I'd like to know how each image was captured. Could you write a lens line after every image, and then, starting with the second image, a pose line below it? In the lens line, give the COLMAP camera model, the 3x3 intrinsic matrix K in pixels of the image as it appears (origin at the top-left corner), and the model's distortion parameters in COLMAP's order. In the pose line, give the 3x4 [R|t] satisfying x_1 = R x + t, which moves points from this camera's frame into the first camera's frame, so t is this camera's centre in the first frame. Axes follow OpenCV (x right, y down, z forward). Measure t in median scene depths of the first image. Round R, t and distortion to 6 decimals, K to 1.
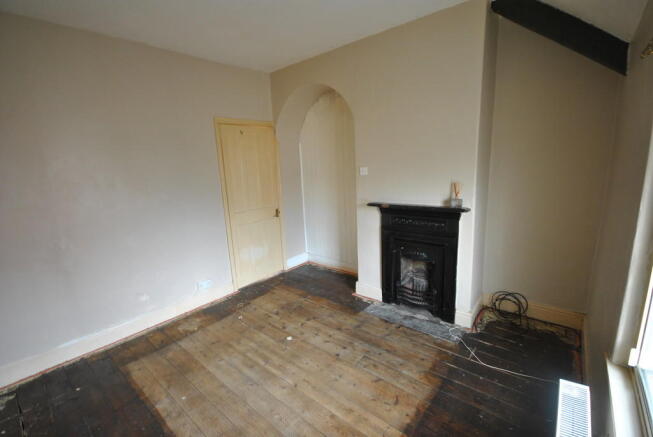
lens RADIAL K [[288.2, 0, 330.8], [0, 288.2, 221.4], [0, 0, 1]] dist [-0.001002, -0.000772]
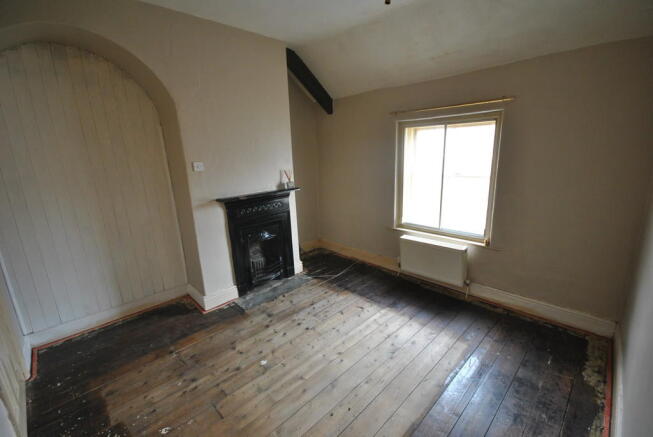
lens RADIAL K [[288.2, 0, 331.5], [0, 288.2, 218.8], [0, 0, 1]] dist [-0.001002, -0.000772]
pose [[0.091352, -0.189087, 0.977702, -0.774692], [0.233750, 0.958447, 0.163523, -0.073901], [-0.967996, 0.213600, 0.131755, 0.550705]]
